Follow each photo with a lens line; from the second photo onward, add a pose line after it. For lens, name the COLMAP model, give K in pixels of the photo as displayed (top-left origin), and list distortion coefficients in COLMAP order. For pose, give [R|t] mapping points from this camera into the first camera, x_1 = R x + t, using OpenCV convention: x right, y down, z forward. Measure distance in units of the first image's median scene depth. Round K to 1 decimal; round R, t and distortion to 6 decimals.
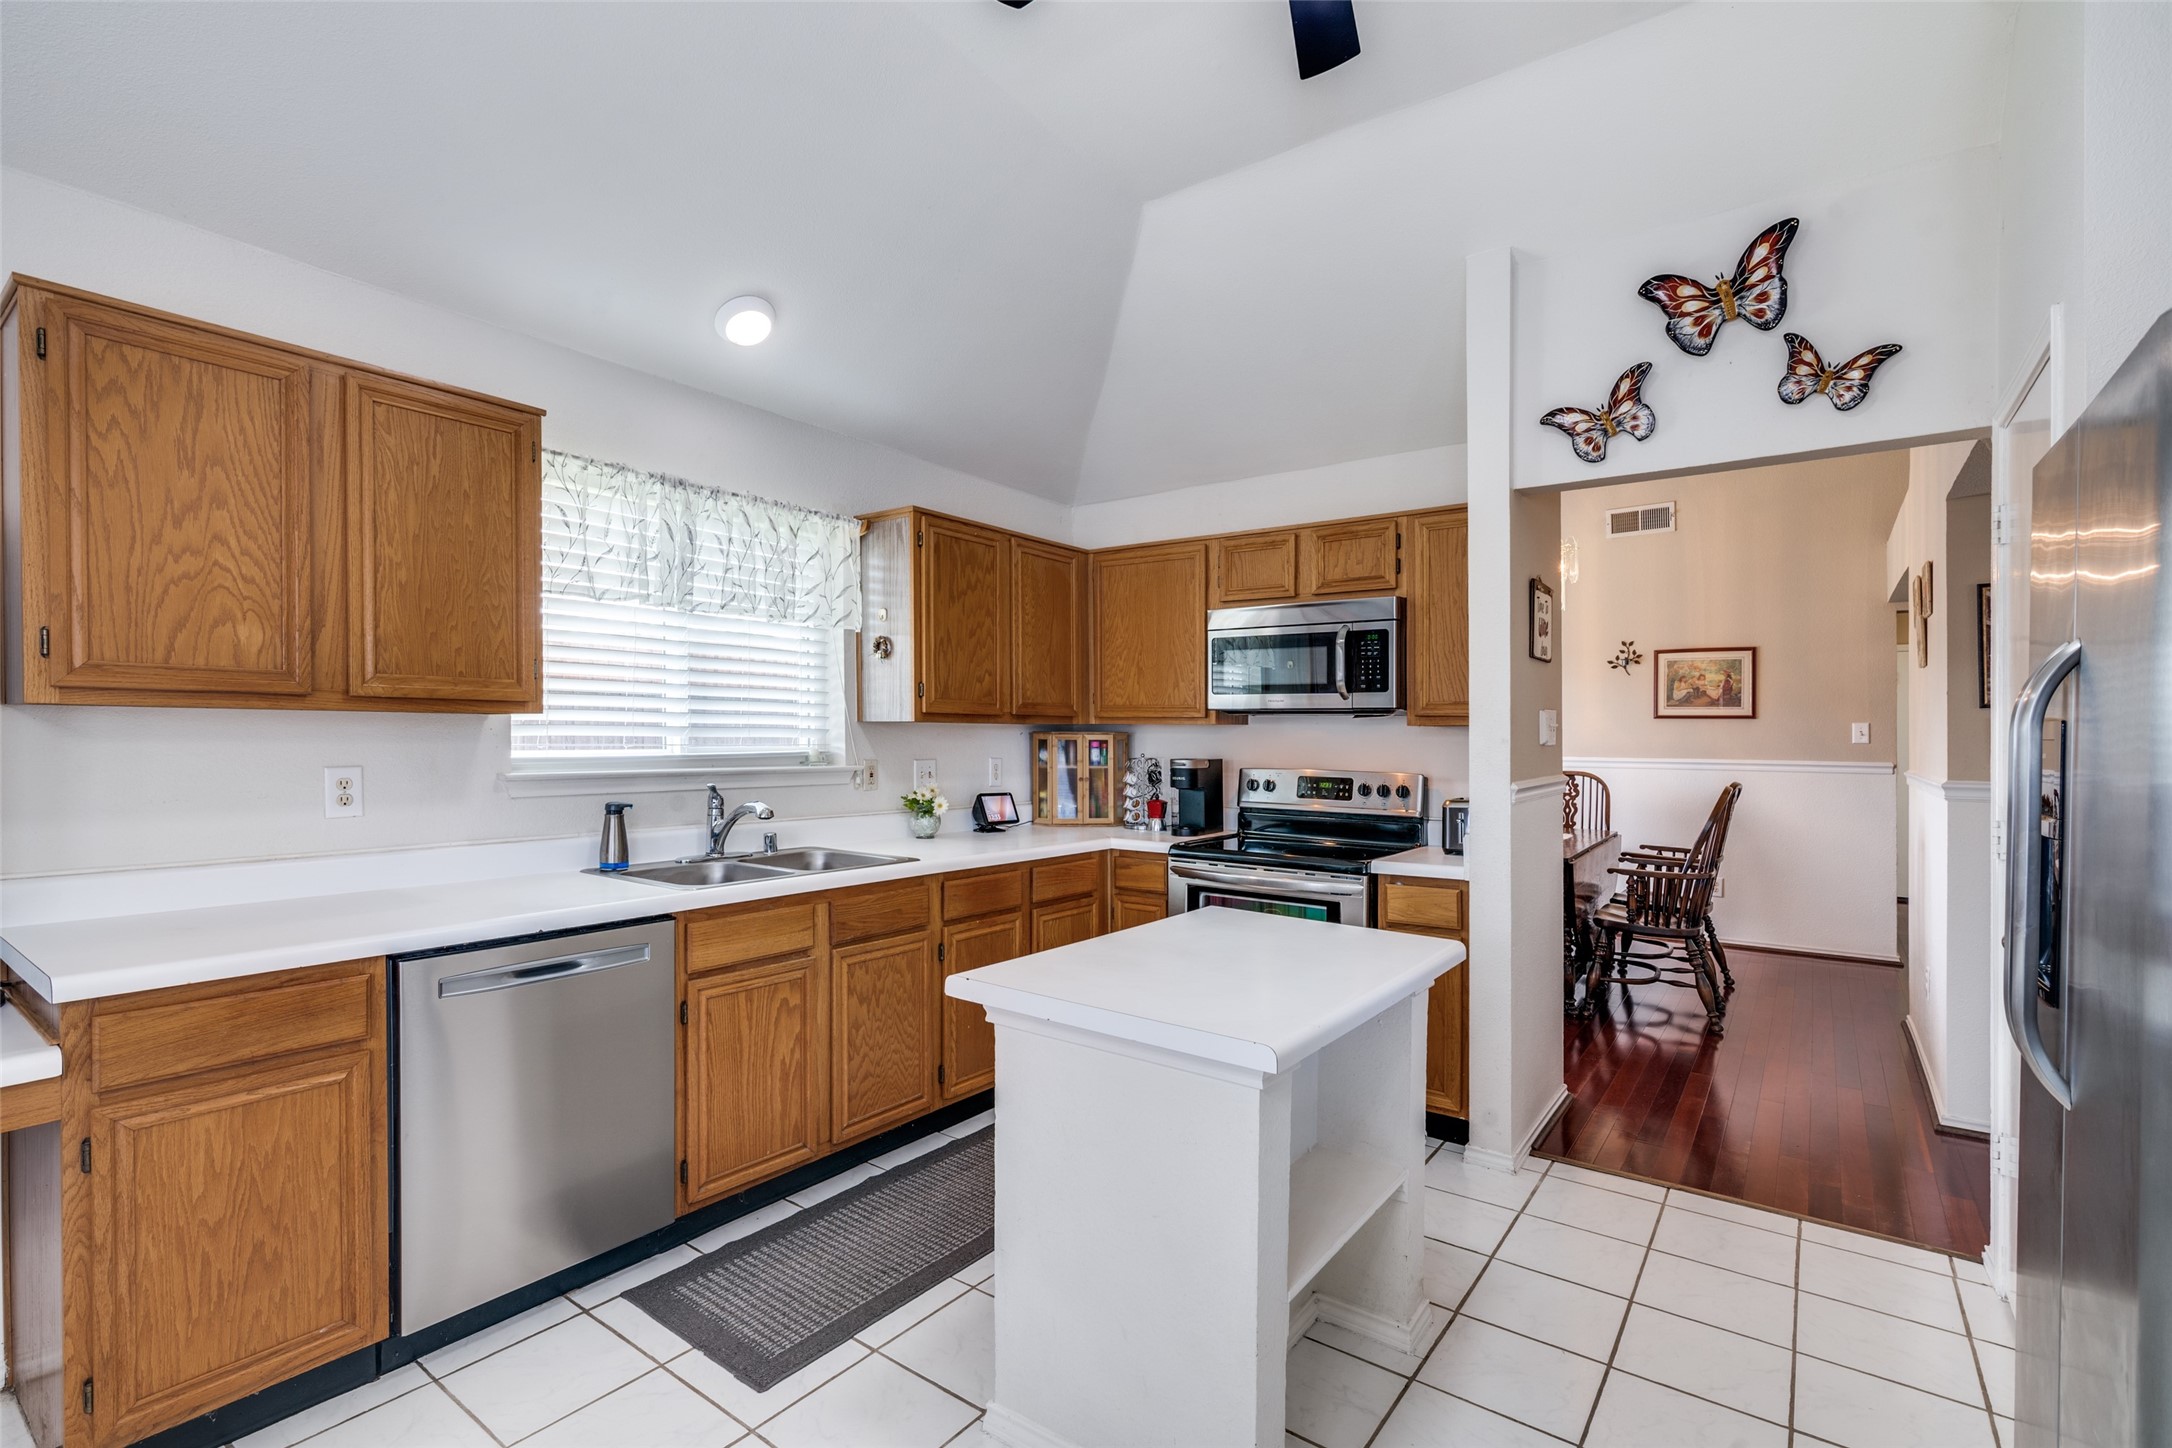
lens RADIAL K [[1006.7, 0, 1053.2], [0, 1006.7, 727.3], [0, 0, 1]] dist [0.001743, -0.000229]
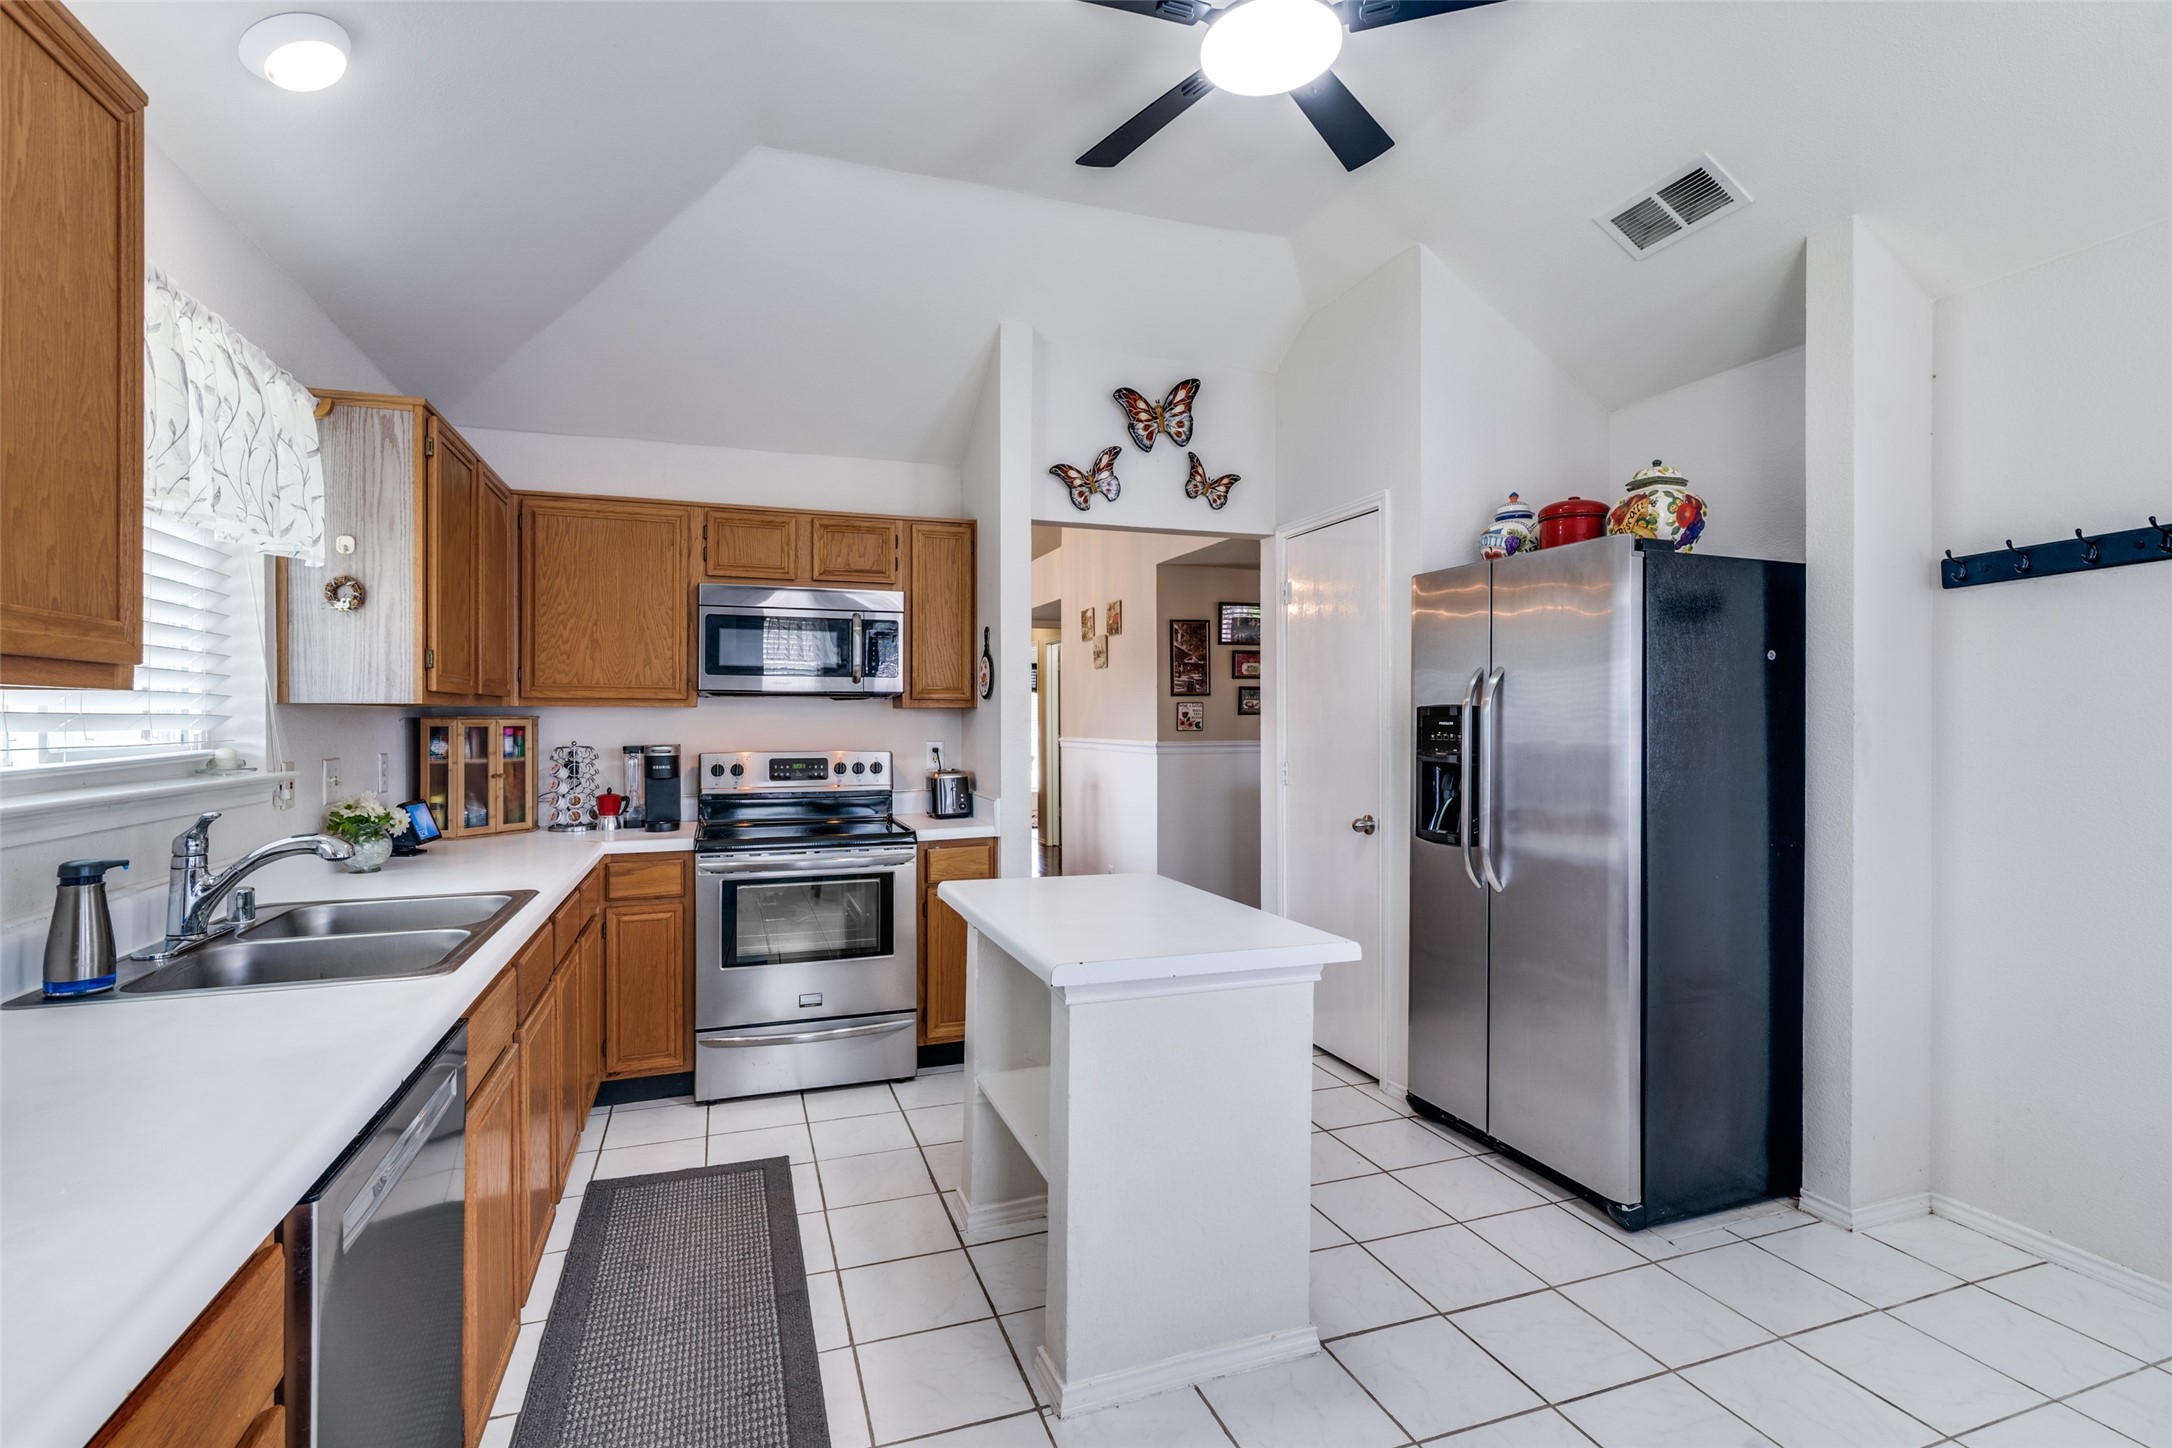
lens RADIAL K [[996.6, 0, 1078.7], [0, 996.6, 705.9], [0, 0, 1]] dist [-0.000816, -0.000218]
pose [[0.544893, -0.001270, 0.838504, -0.476992], [0.002228, 0.999998, 0.000067, -0.003418], [-0.838502, 0.001831, 0.544895, 0.236853]]
